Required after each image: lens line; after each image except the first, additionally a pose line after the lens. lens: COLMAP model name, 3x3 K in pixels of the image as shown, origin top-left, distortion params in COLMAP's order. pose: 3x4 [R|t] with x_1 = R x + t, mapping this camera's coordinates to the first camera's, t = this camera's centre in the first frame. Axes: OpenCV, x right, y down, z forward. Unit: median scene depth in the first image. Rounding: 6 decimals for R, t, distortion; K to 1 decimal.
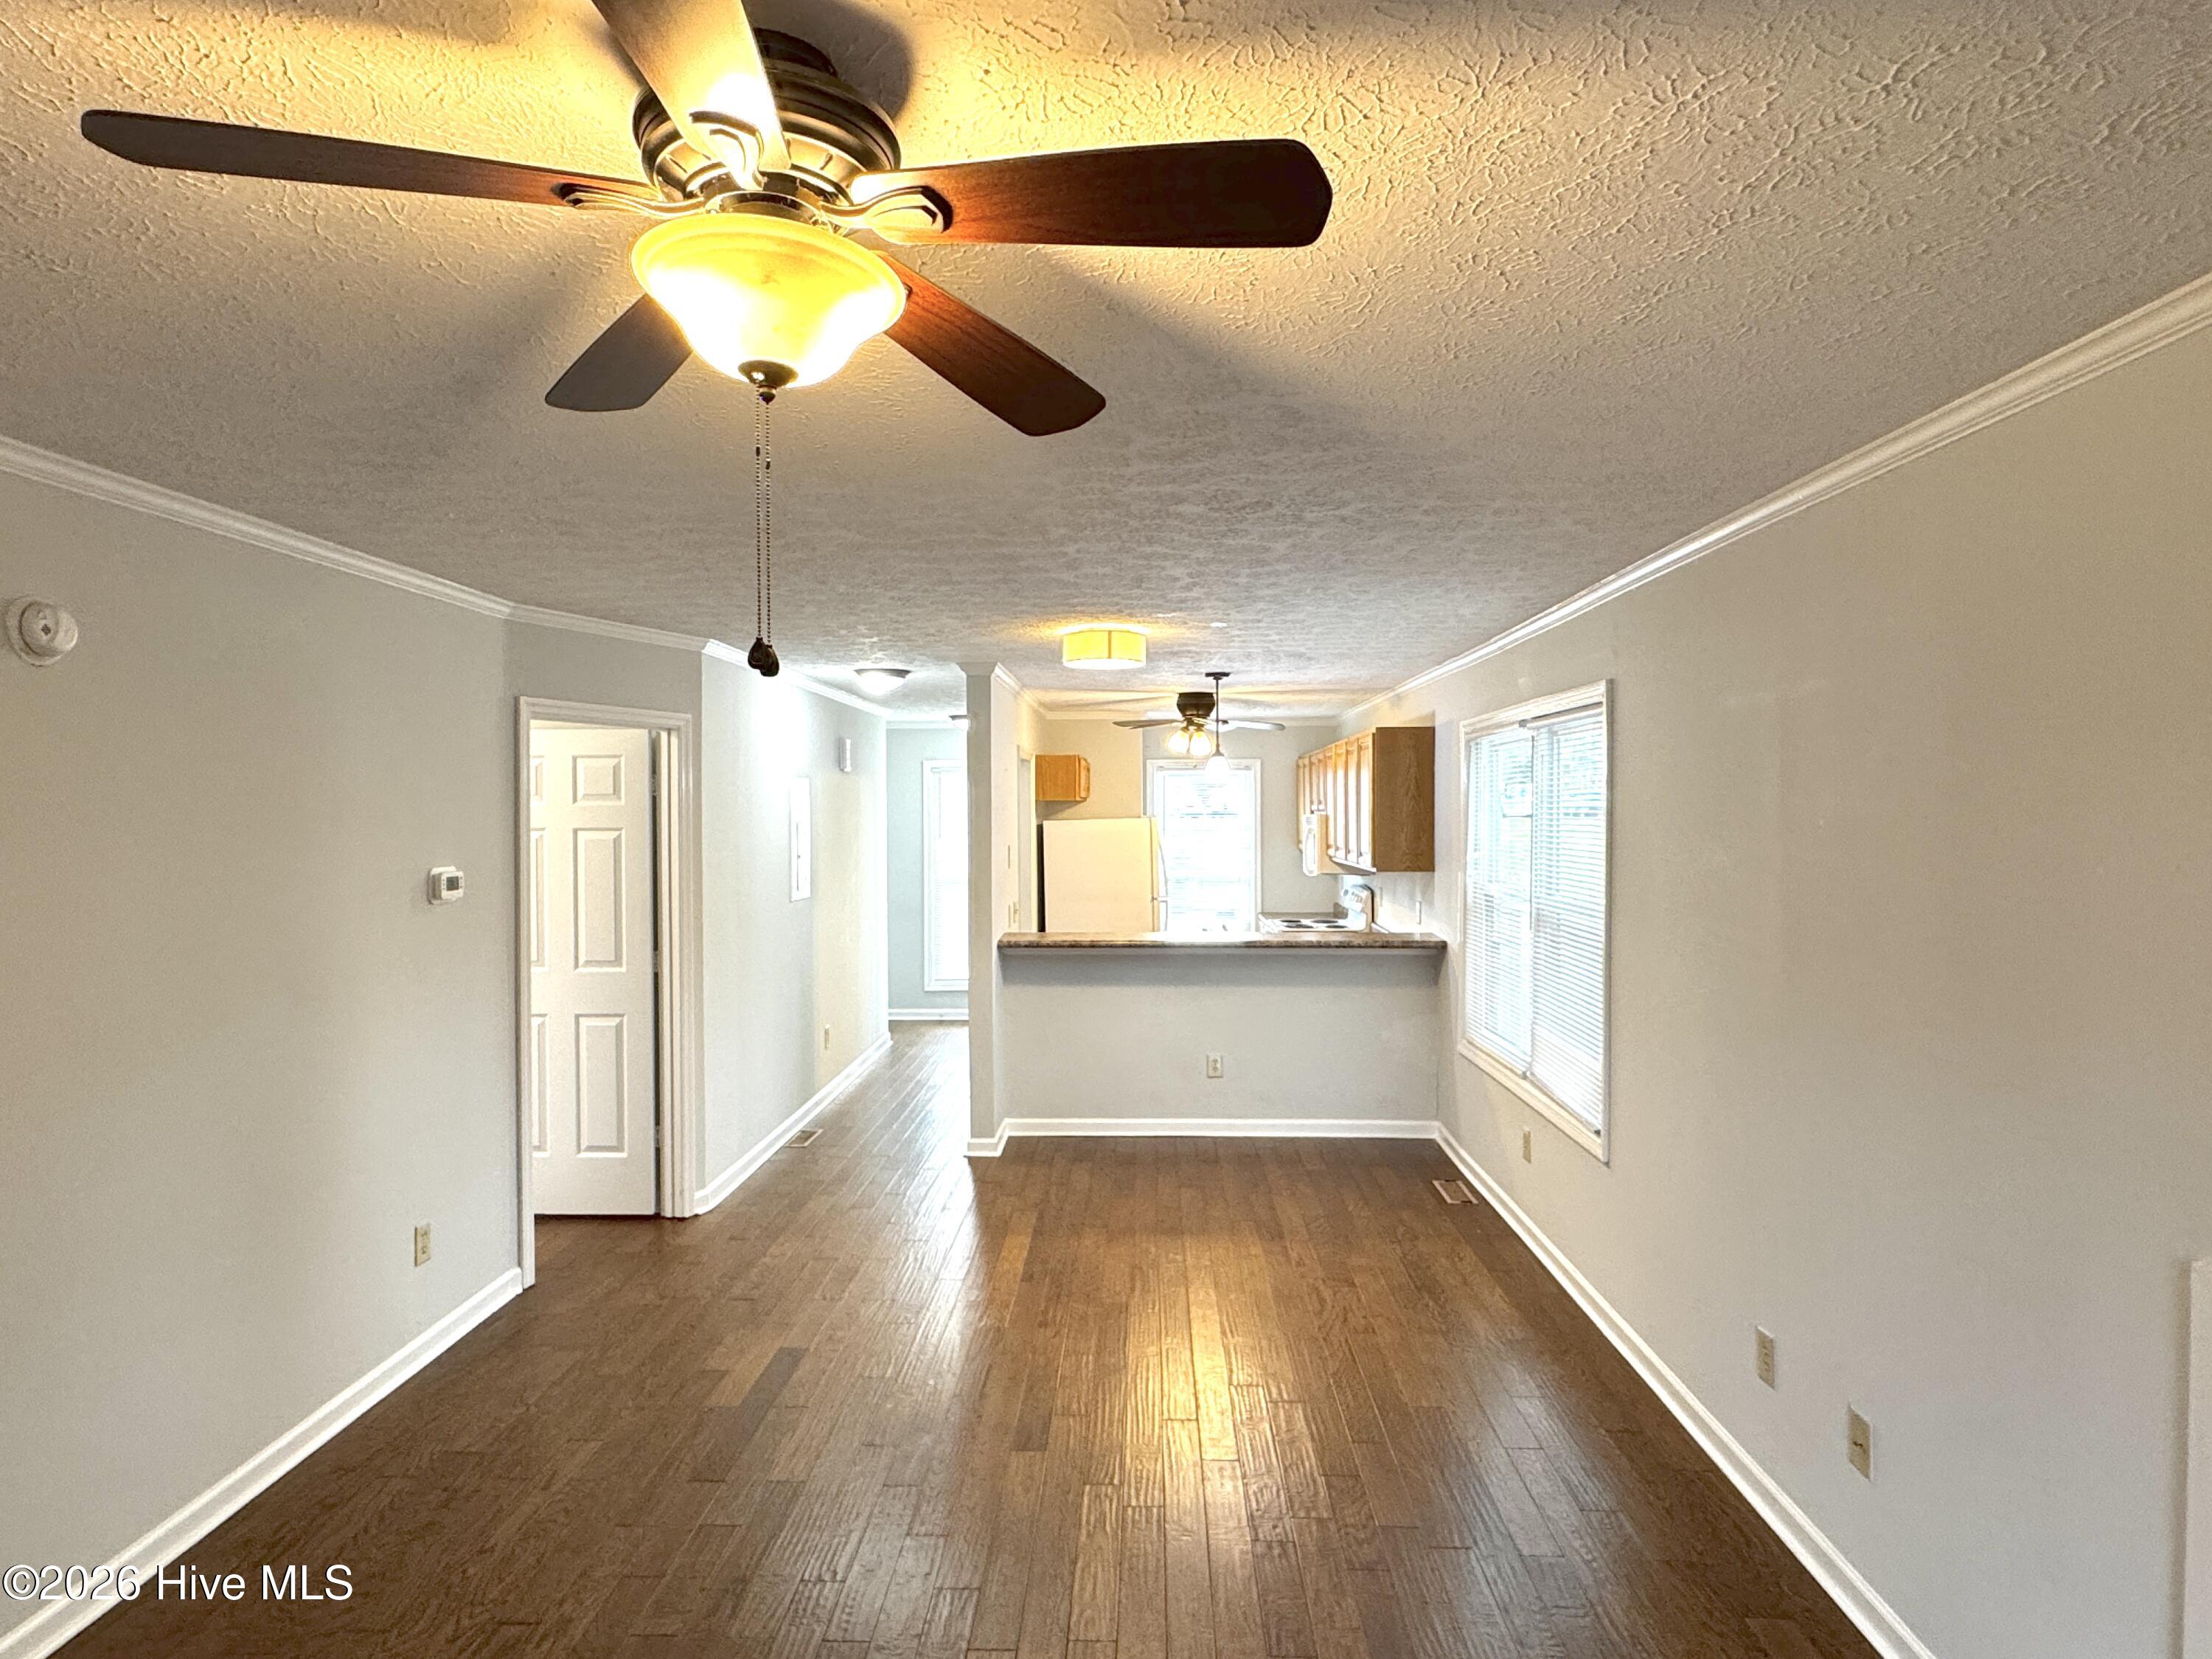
lens RADIAL K [[1266.4, 0, 1106.0], [0, 1266.4, 829.5], [0, 0, 1]] dist [-0.003298, -0.000862]
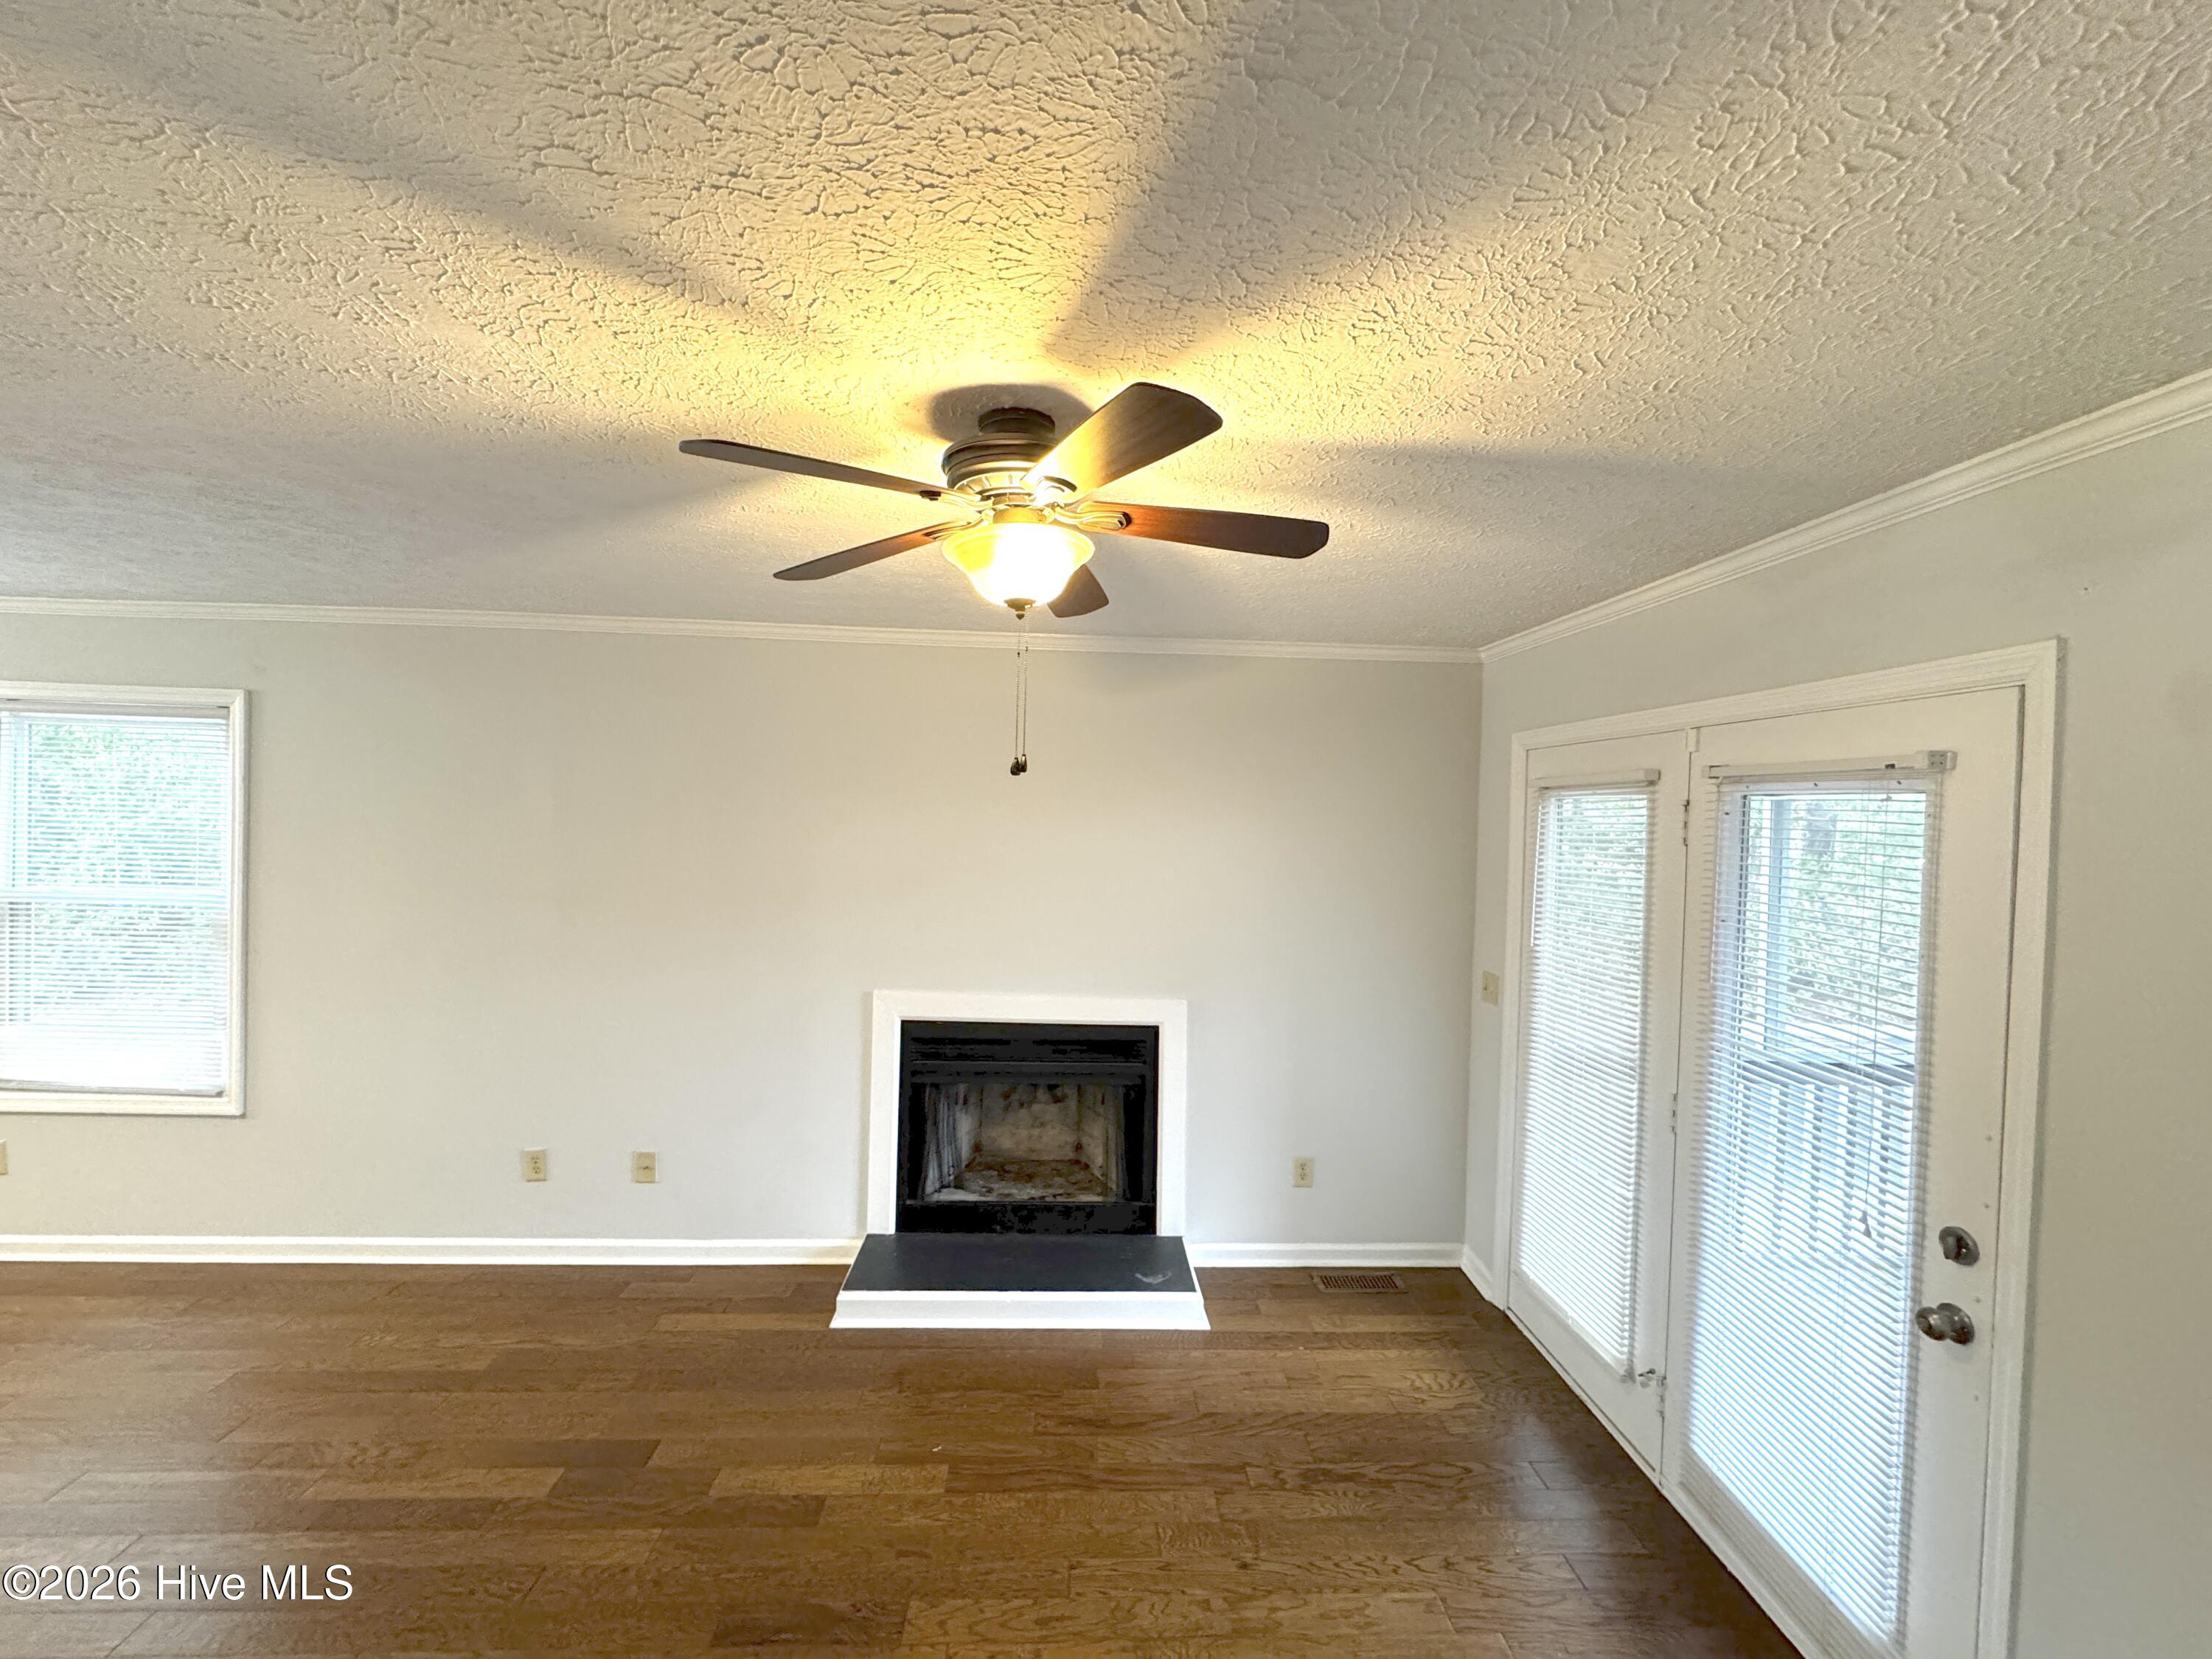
lens RADIAL K [[879.6, 0, 1106.0], [0, 879.6, 829.5], [0, 0, 1]] dist [-0.001482, -0.000369]
pose [[-0.087565, -0.026837, 0.995797, -0.311252], [-0.016906, 0.999533, 0.025451, -0.017922], [-0.996015, -0.014606, -0.087977, 0.205791]]
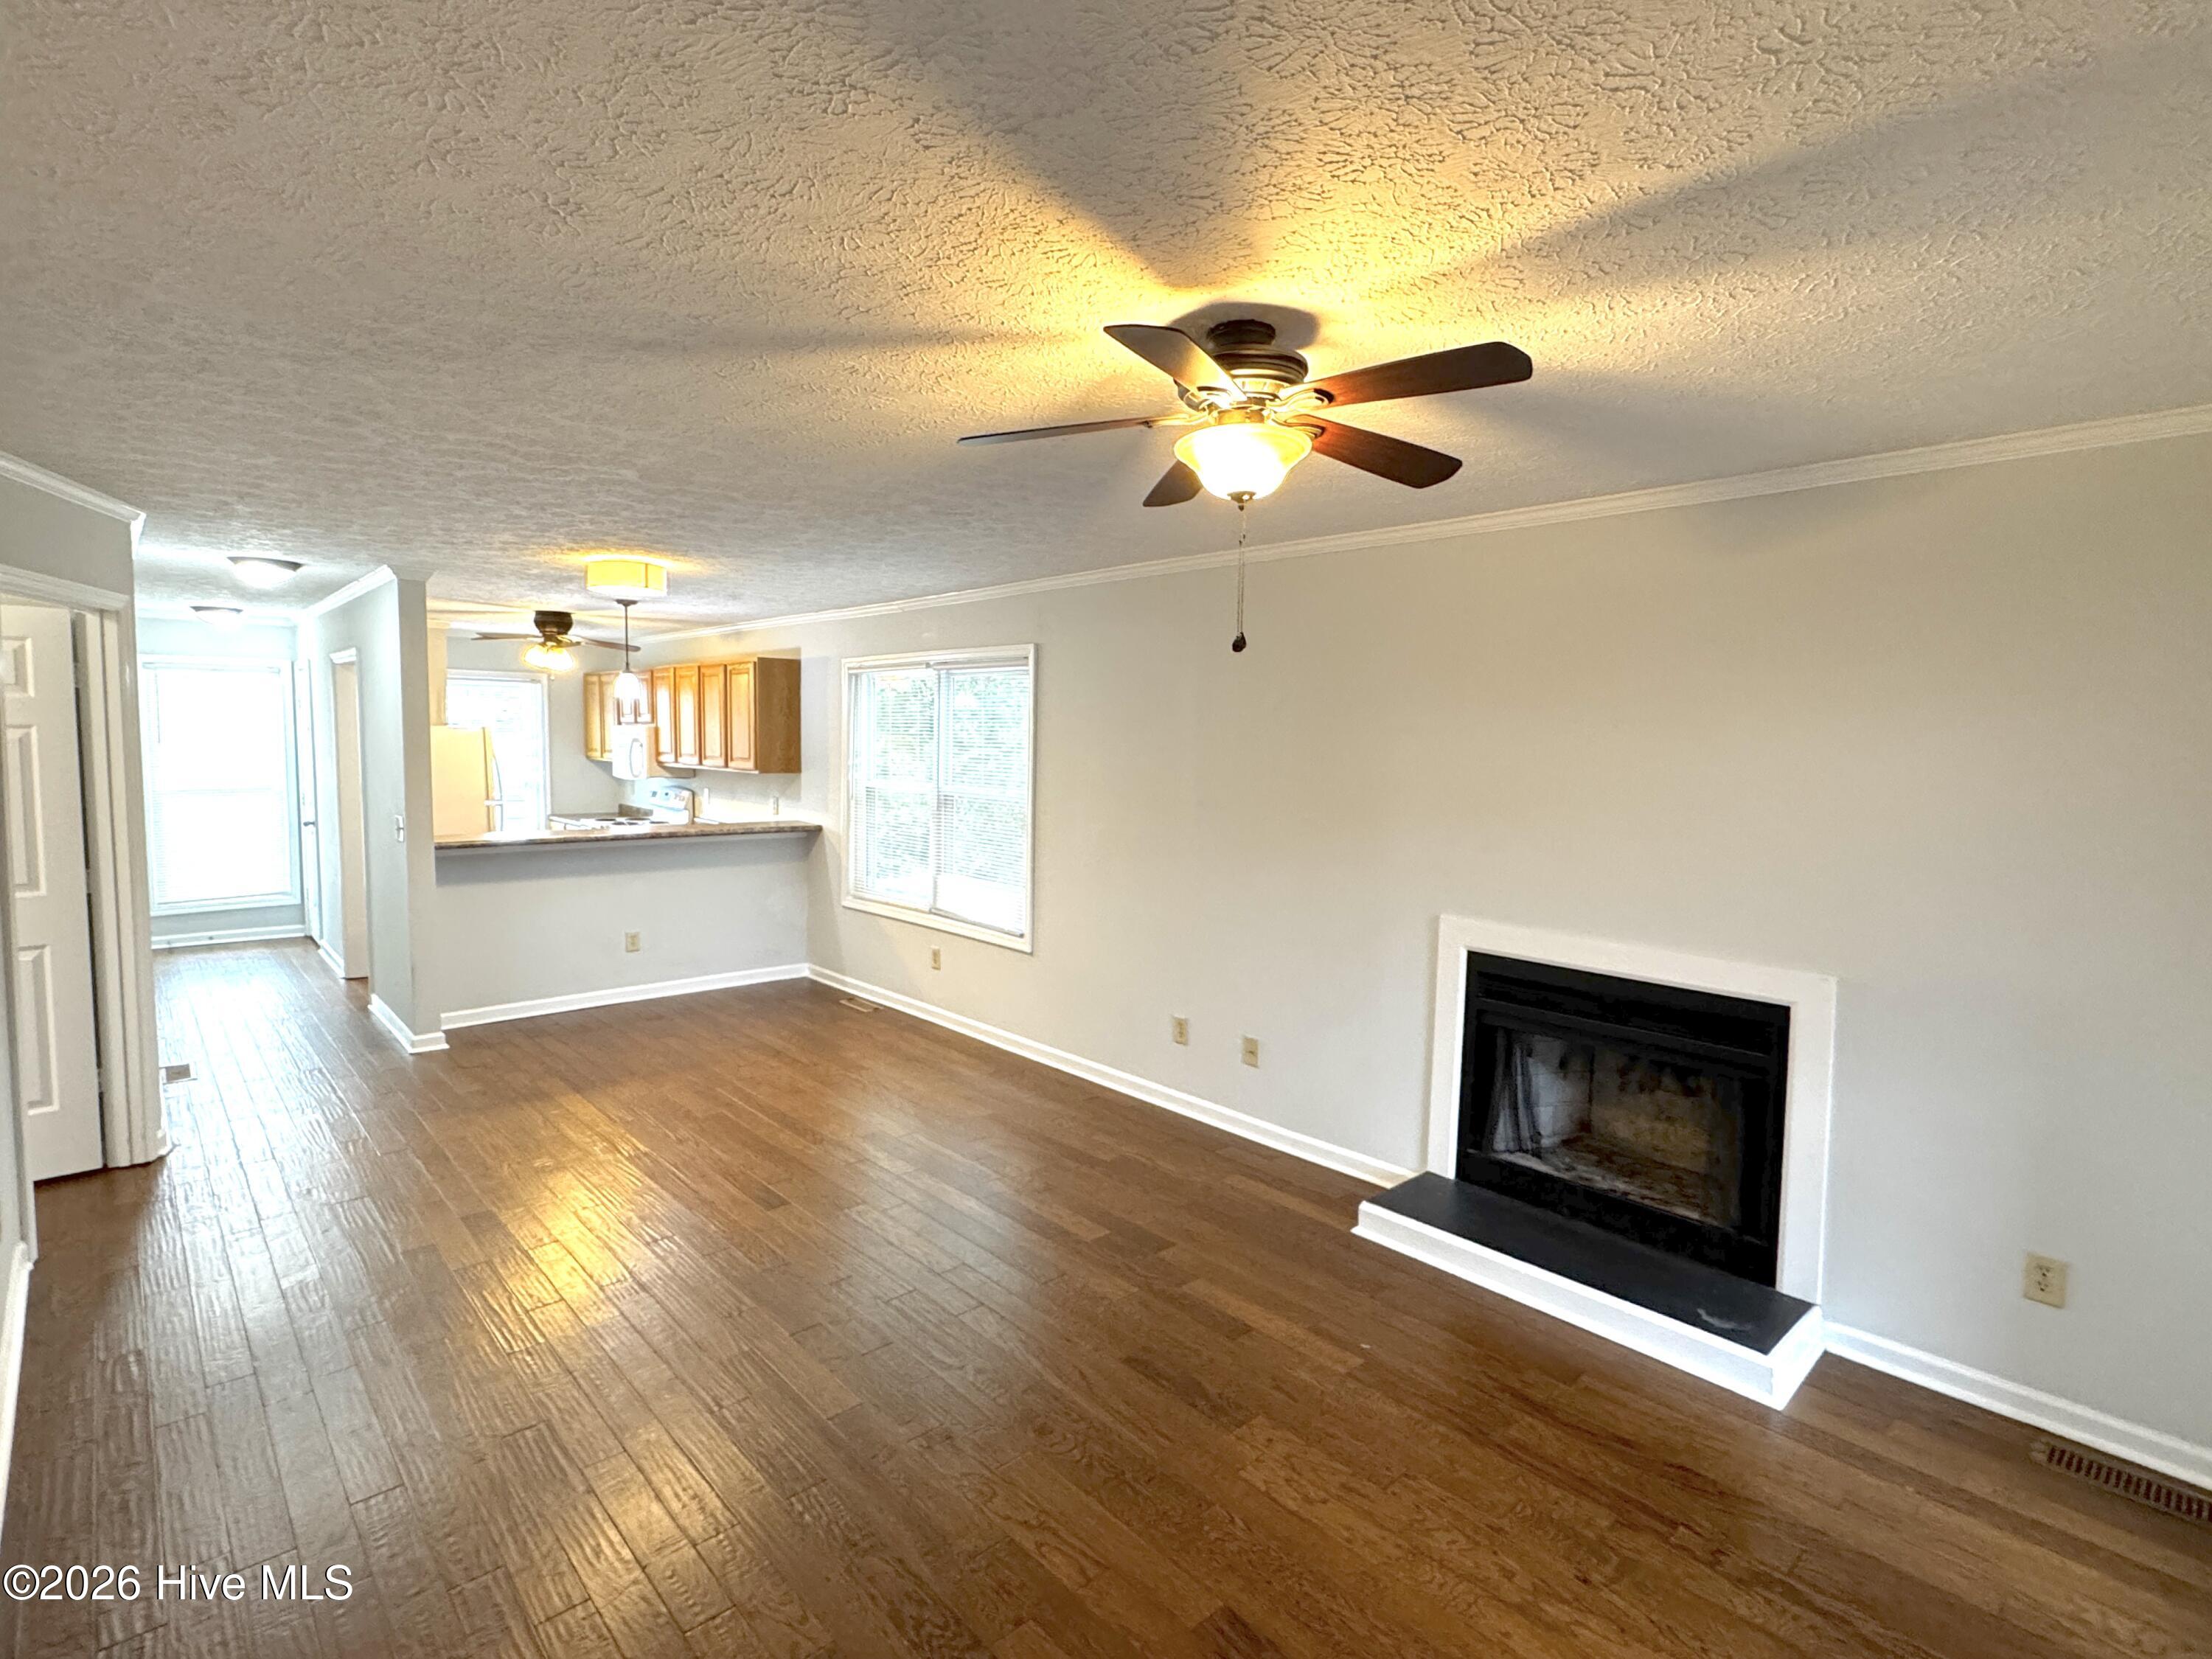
lens RADIAL K [[1098.0, 0, 1106.0], [0, 1098.0, 829.5], [0, 0, 1]] dist [0.002874, 0.000640]
pose [[0.711189, -0.044916, 0.701564, -0.338815], [-0.010307, 0.997183, 0.074290, 0.005043], [-0.702925, -0.060066, 0.708723, -0.017737]]
